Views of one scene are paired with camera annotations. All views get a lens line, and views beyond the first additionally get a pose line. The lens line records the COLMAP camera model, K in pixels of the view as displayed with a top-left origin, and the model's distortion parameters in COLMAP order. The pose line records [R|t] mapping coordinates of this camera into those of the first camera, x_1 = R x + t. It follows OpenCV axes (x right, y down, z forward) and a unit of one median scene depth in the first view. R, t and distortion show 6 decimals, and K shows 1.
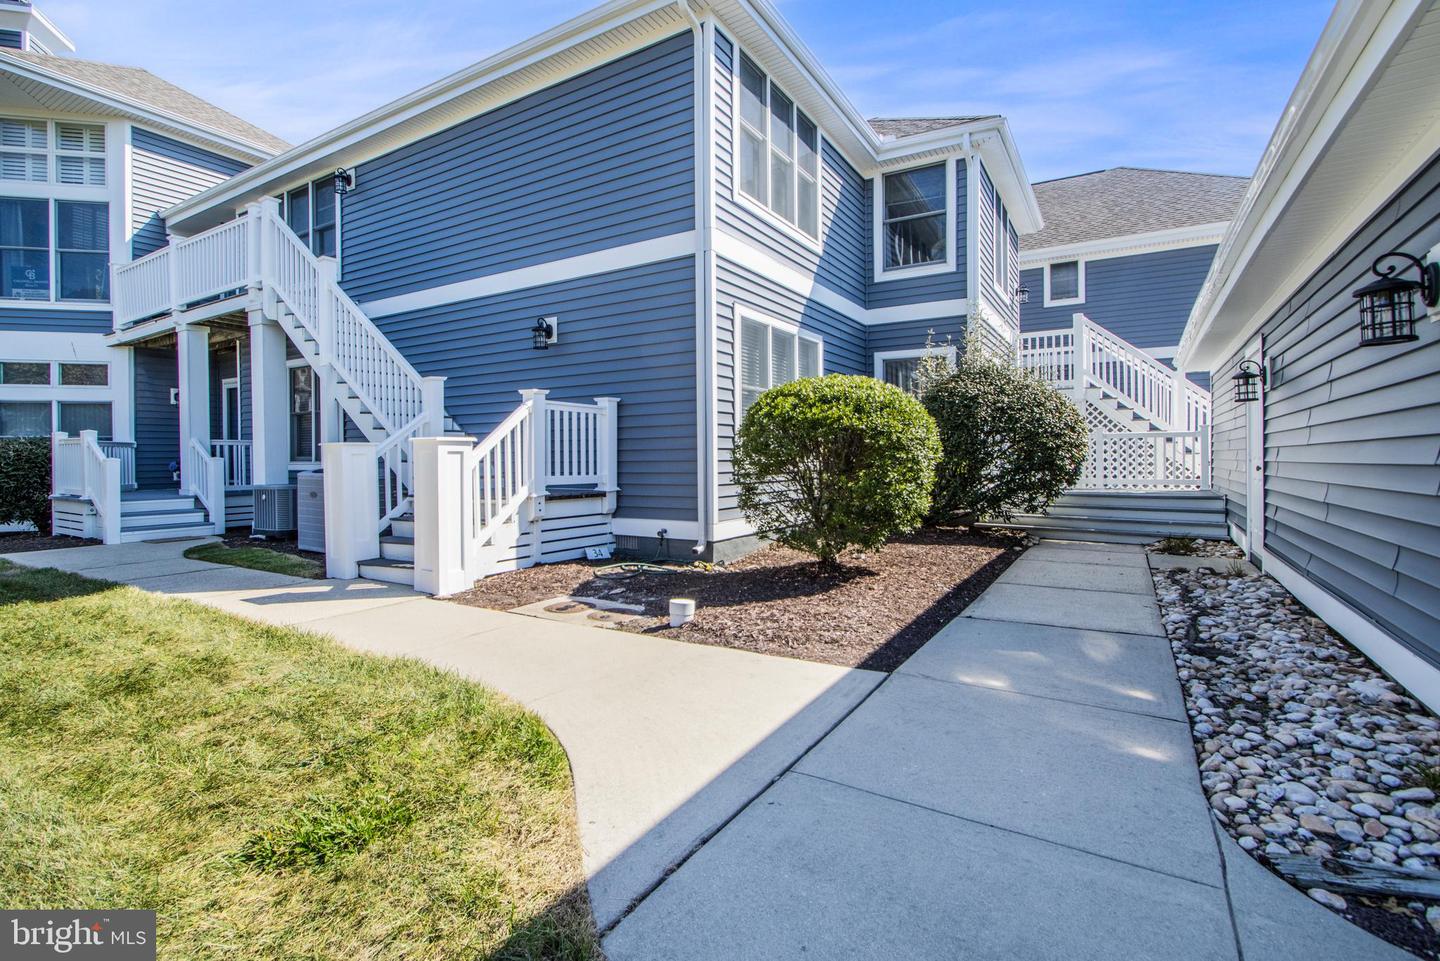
lens RADIAL K [[691.9, 0, 698.8], [0, 691.9, 463.1], [0, 0, 1]] dist [-0.010300, -0.000036]
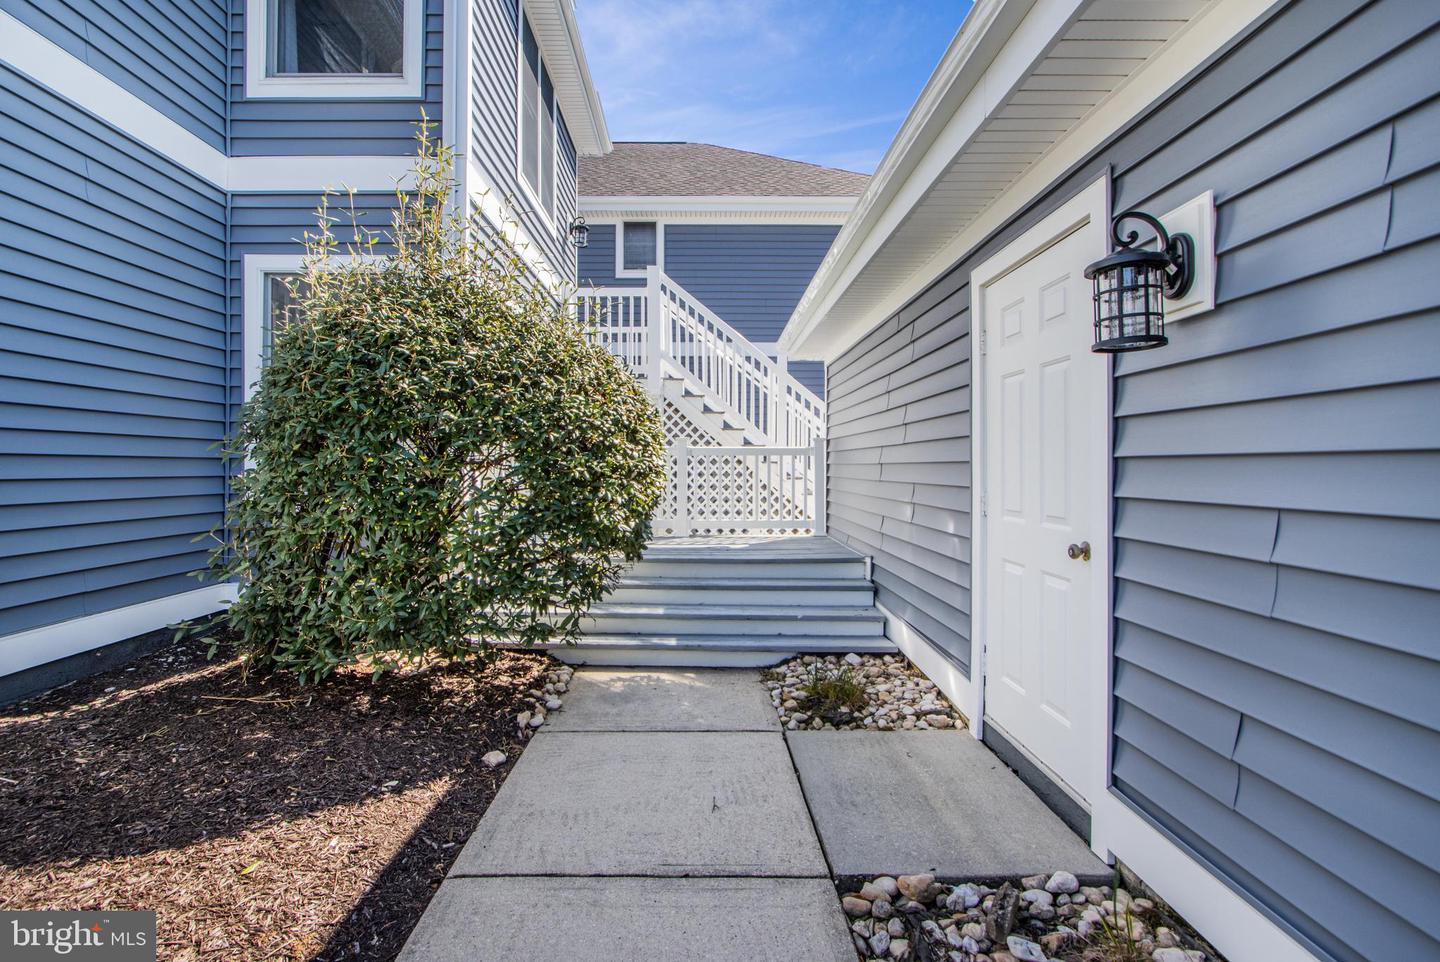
lens RADIAL K [[691.9, 0, 719.1], [0, 691.9, 473.0], [0, 0, 1]] dist [-0.010300, -0.000036]
pose [[0.831933, 0.002683, 0.554870, 0.245372], [-0.002475, 0.999996, -0.001124, -0.018084], [-0.554871, -0.000438, 0.831936, 0.431734]]
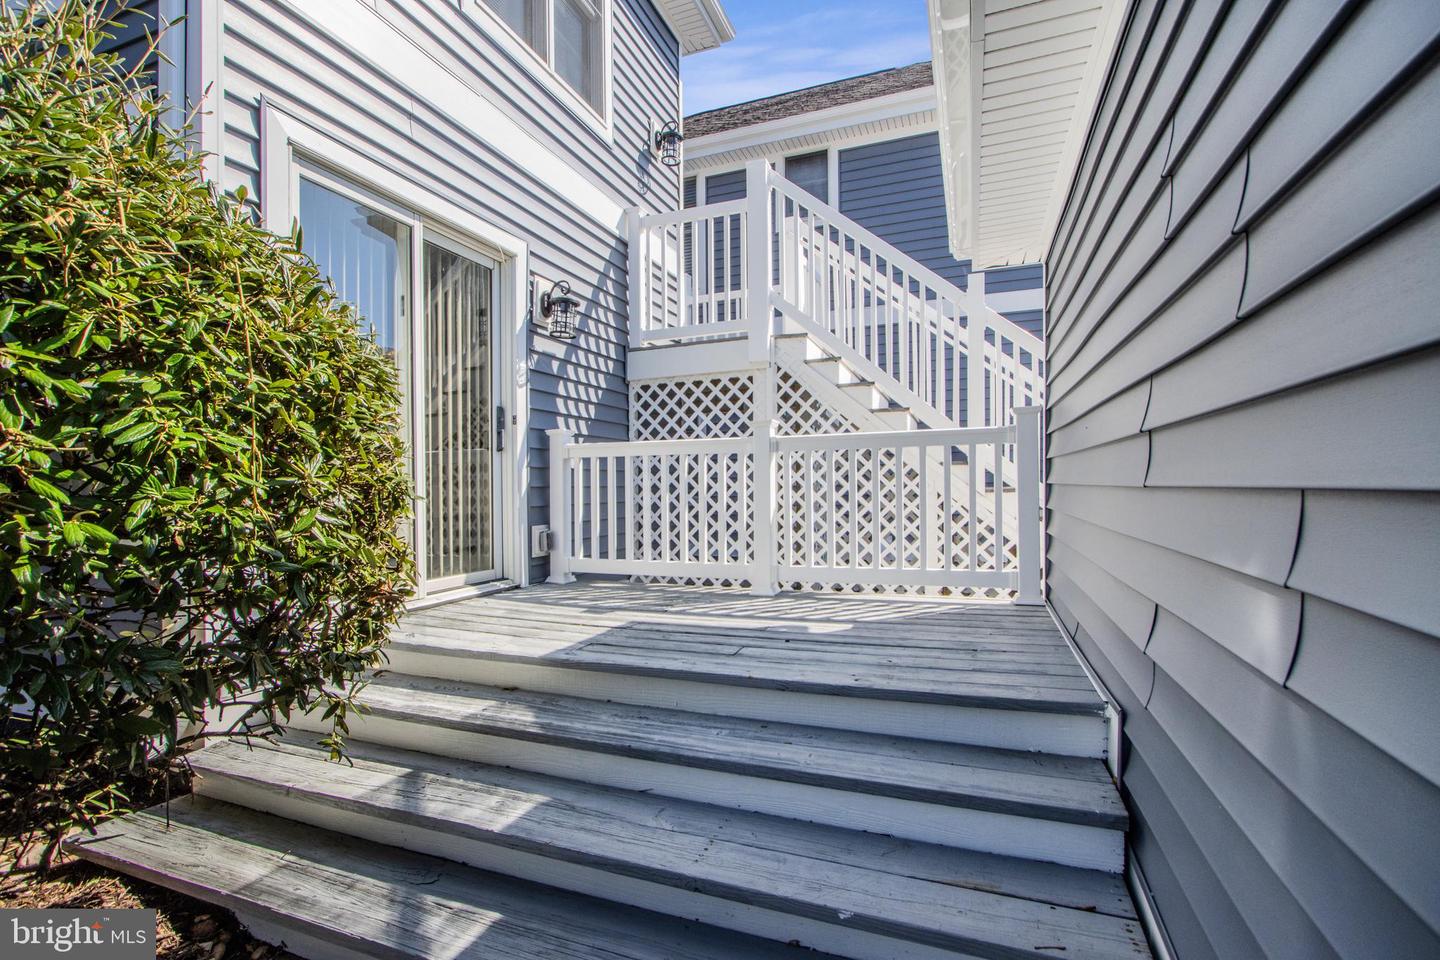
lens RADIAL K [[691.9, 0, 720.4], [0, 691.9, 493.6], [0, 0, 1]] dist [-0.010300, -0.000036]
pose [[0.978224, -0.017938, 0.206776, 0.458367], [0.017950, 0.999837, 0.001817, -0.014951], [-0.206775, 0.001934, 0.978387, 0.618510]]
